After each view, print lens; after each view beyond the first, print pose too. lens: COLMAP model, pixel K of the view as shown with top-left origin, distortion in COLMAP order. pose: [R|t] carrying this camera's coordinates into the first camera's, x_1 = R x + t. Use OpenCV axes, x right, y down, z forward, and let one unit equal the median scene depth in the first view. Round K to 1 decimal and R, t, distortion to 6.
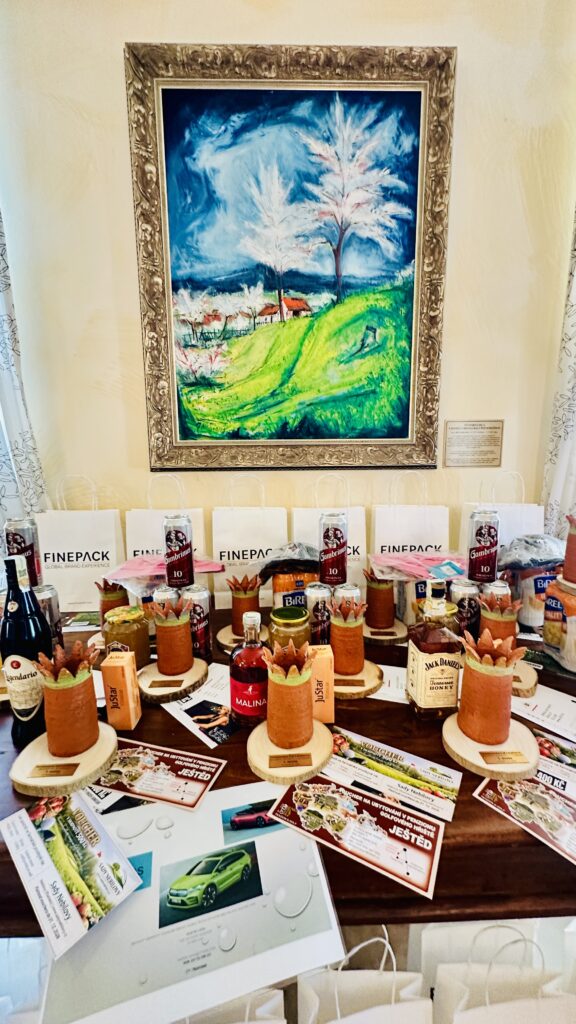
lens RADIAL K [[401.2, 0, 291.4], [0, 401.2, 517.3], [0, 0, 1]] dist [-0.000141, -0.000071]
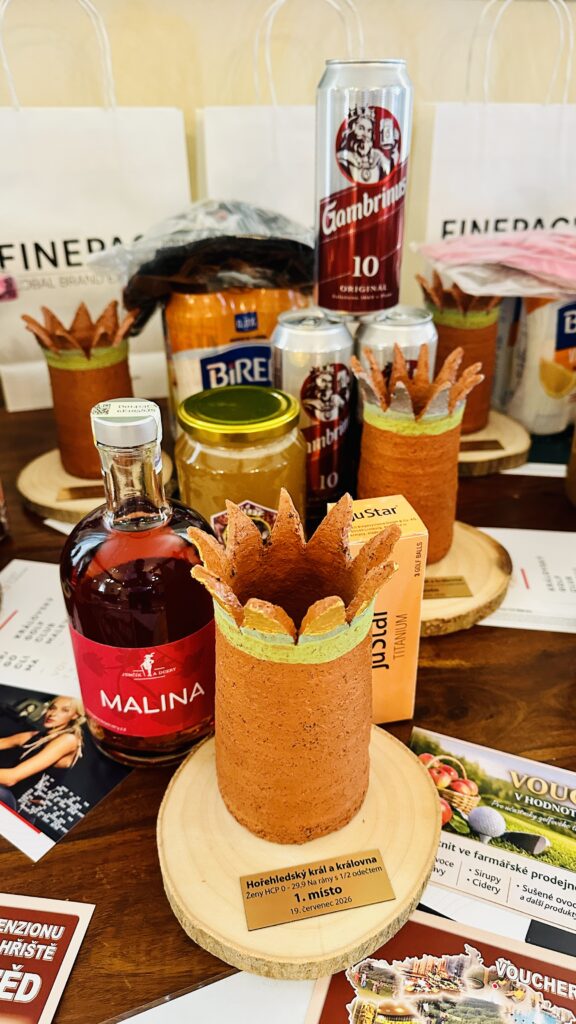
lens RADIAL K [[760.2, 0, 286.8], [0, 760.2, 510.8], [0, 0, 1]] dist [0.011282, -0.014407]
pose [[0.988127, -0.076519, 0.133228, -0.044425], [0.025211, 0.936154, 0.350685, 0.090408], [-0.151556, -0.343163, 0.926968, 0.339370]]
